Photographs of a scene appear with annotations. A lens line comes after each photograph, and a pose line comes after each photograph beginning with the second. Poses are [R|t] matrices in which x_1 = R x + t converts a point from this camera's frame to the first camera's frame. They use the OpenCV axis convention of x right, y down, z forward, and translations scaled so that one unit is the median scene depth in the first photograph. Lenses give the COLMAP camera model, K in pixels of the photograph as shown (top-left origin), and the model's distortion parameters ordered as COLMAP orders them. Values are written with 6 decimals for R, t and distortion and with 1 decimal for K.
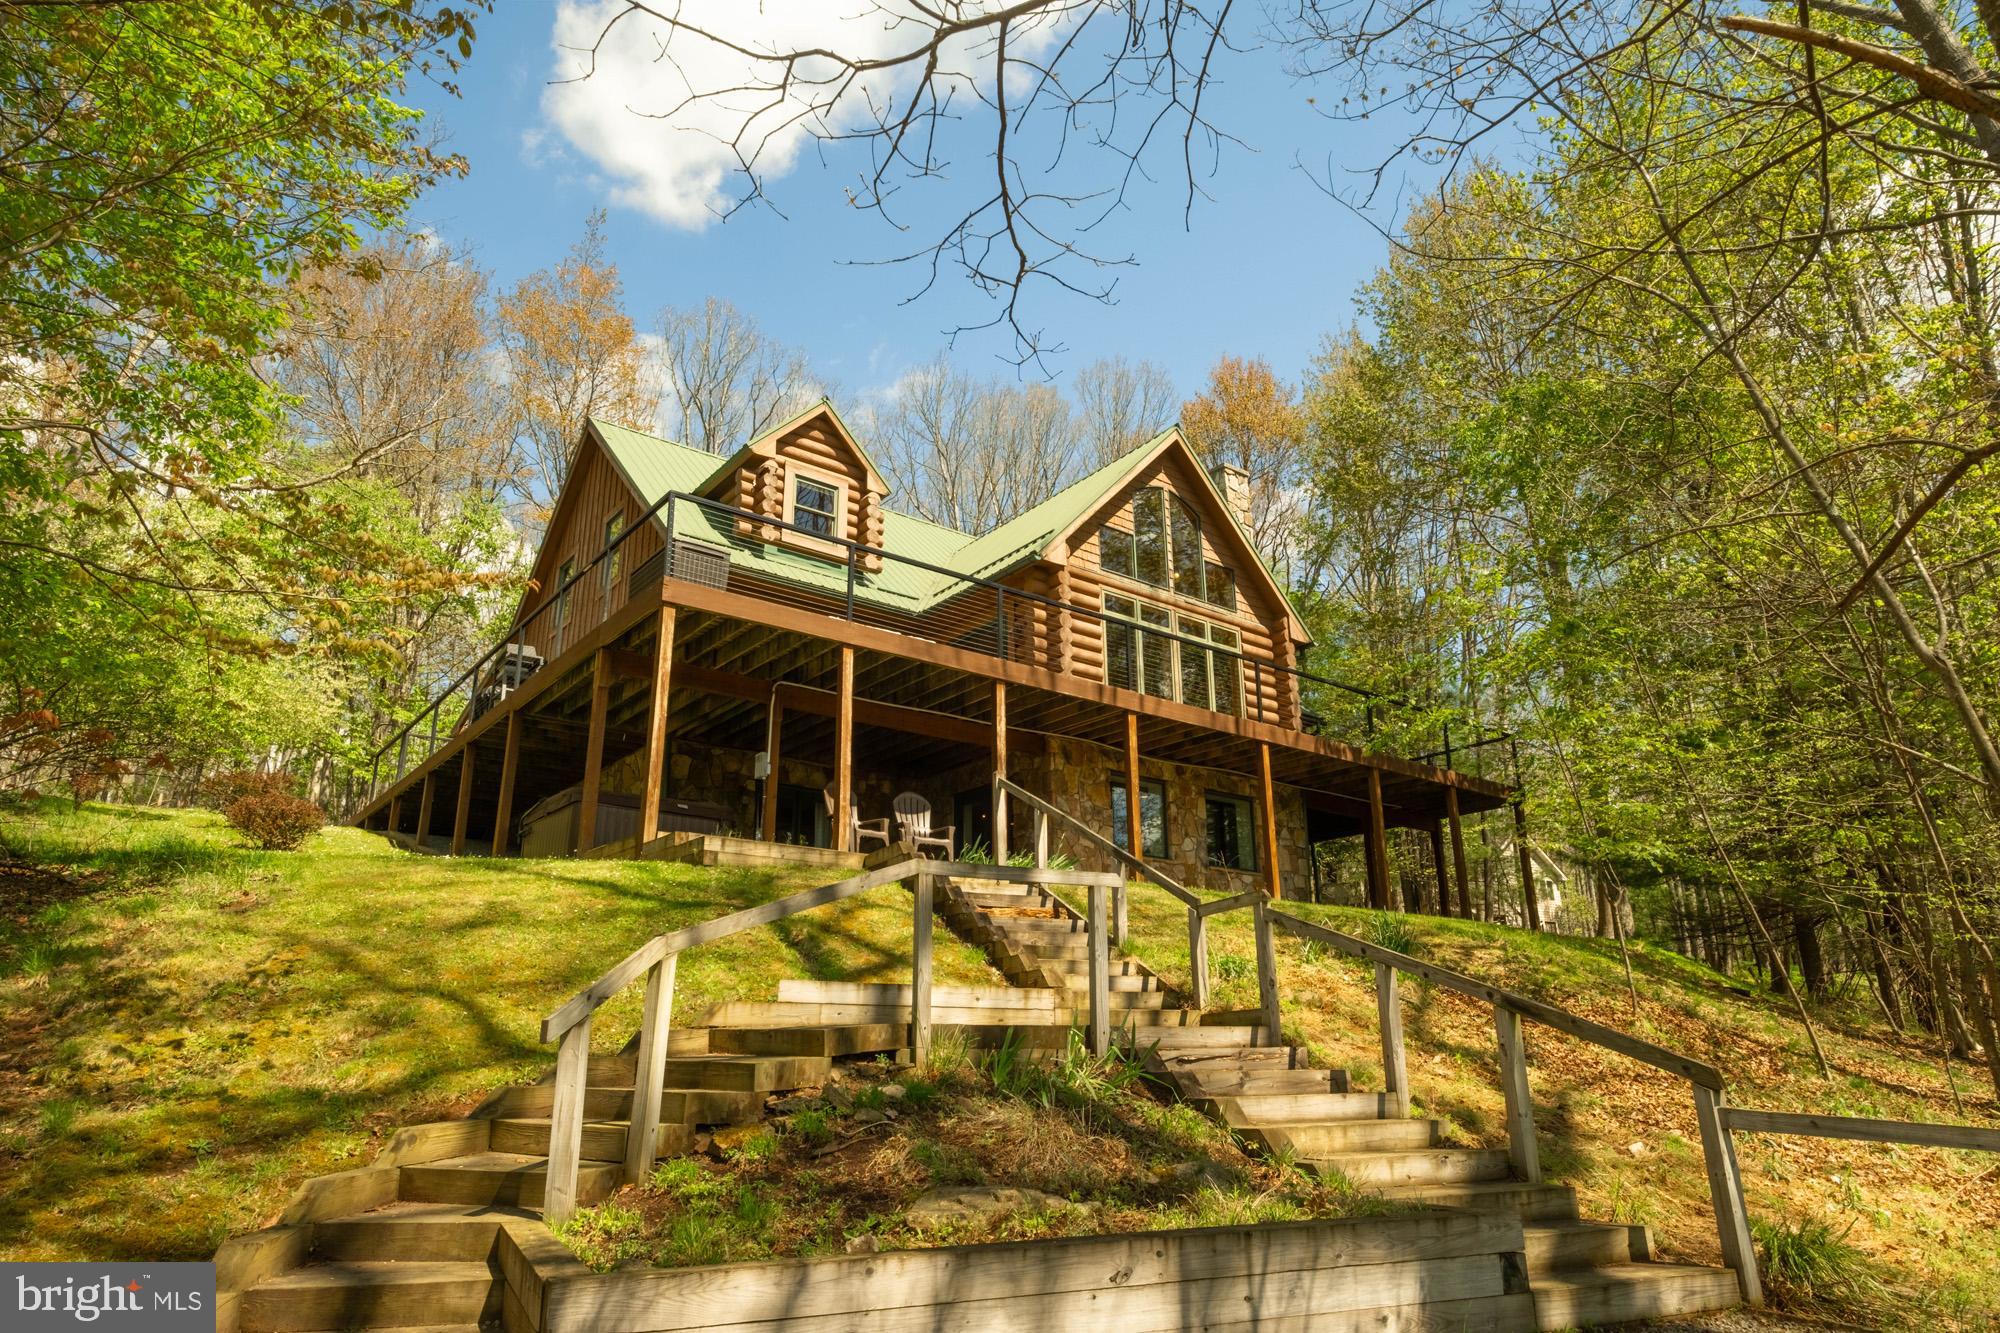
lens RADIAL K [[790.7, 0, 1000.0], [0, 790.7, 666.5], [0, 0, 1]] dist [-0.001571, 0.000015]
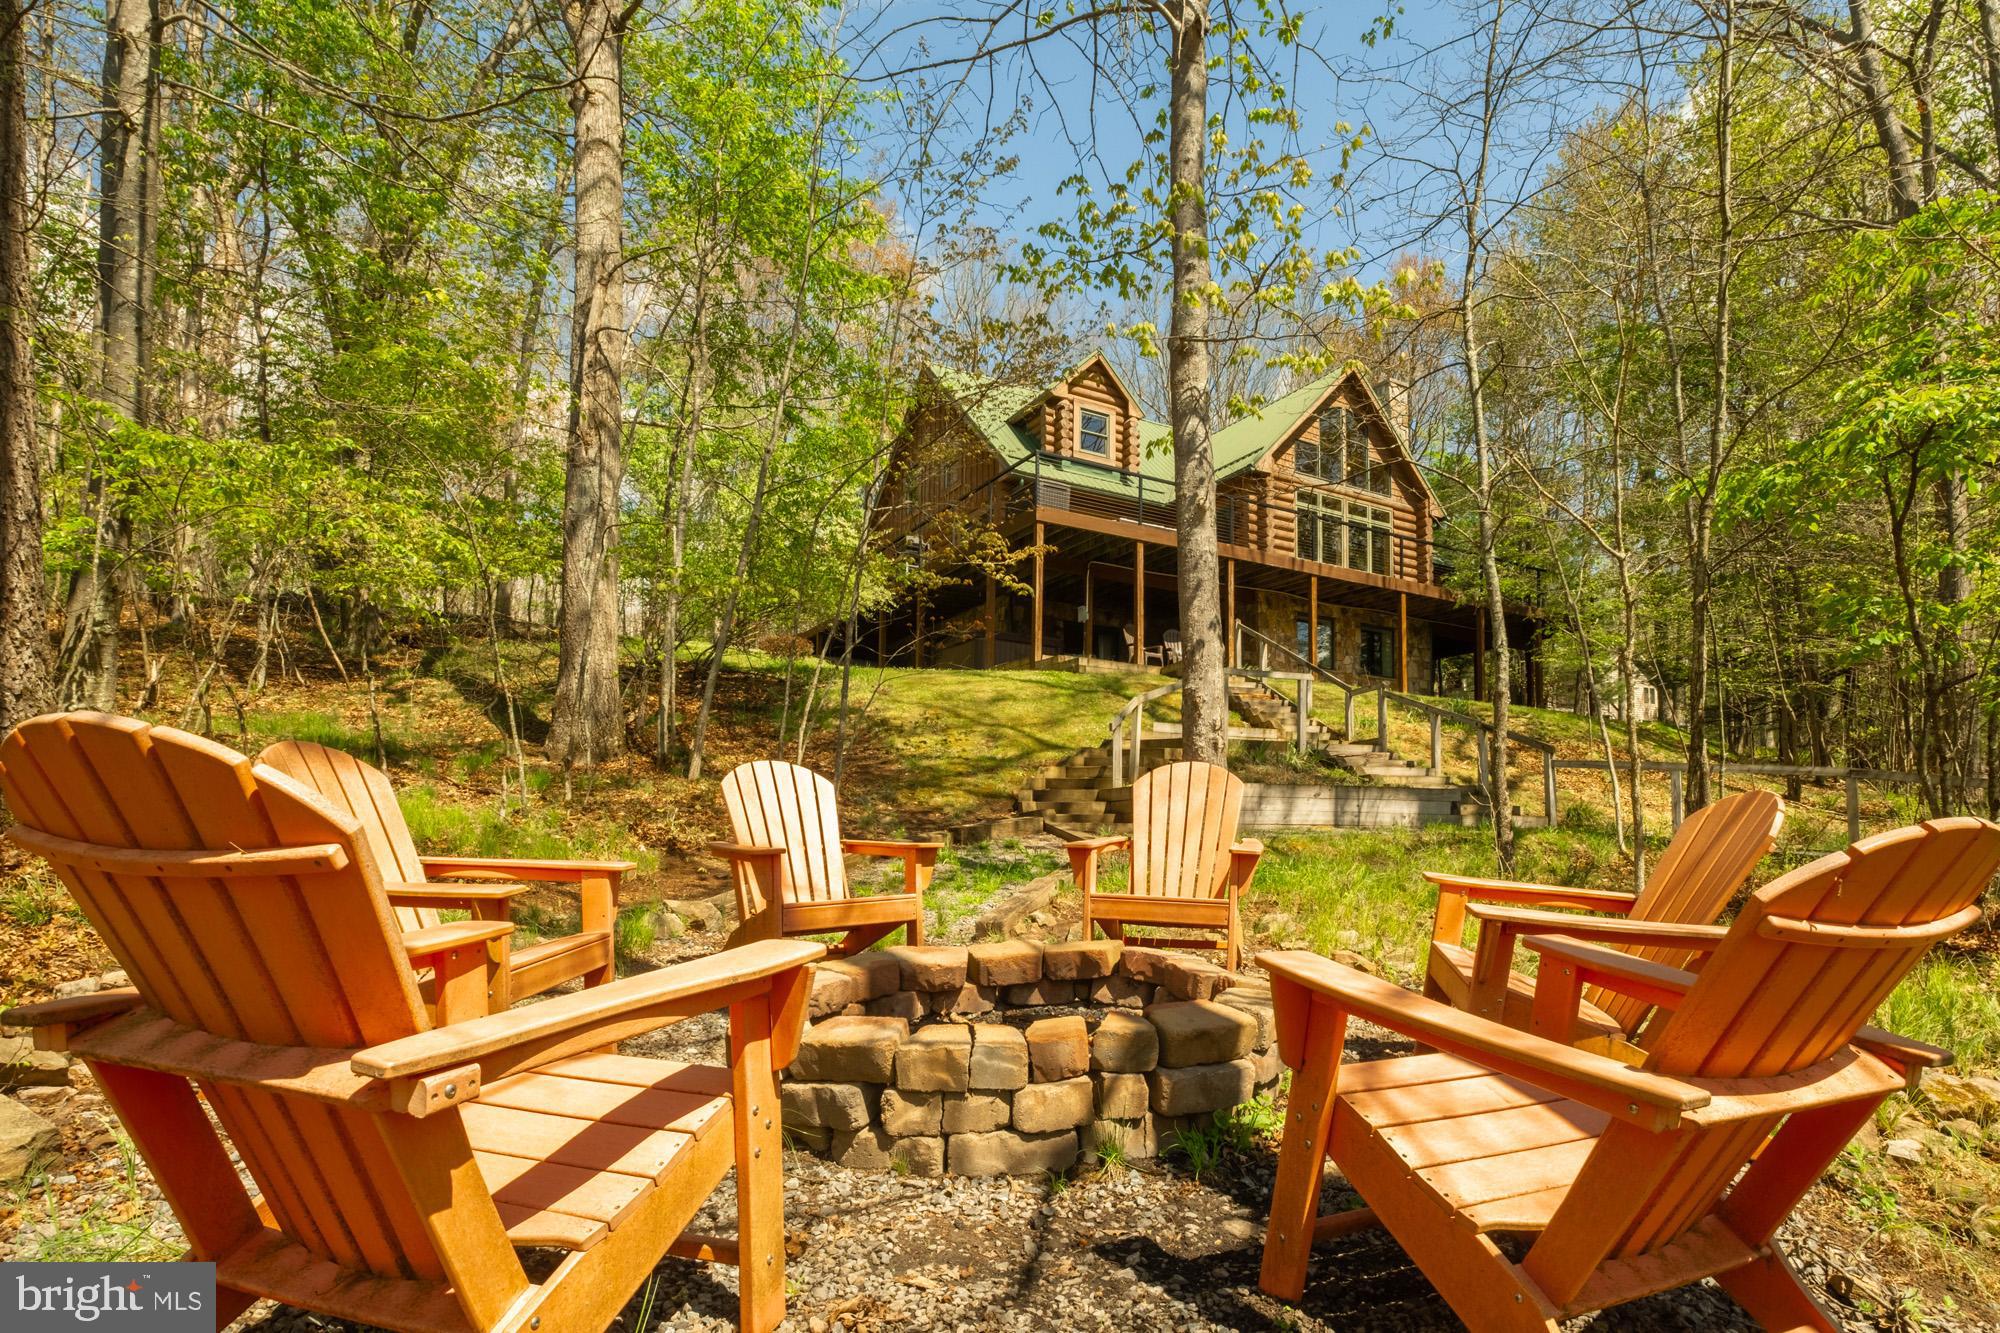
lens RADIAL K [[1271.9, 0, 1000.0], [0, 1271.9, 666.5], [0, 0, 1]] dist [-0.001855, -0.000081]
pose [[0.998953, -0.005346, -0.045424, -0.309059], [0.015388, 0.974536, 0.223701, -0.310243], [0.043071, -0.224165, 0.973599, -1.368089]]
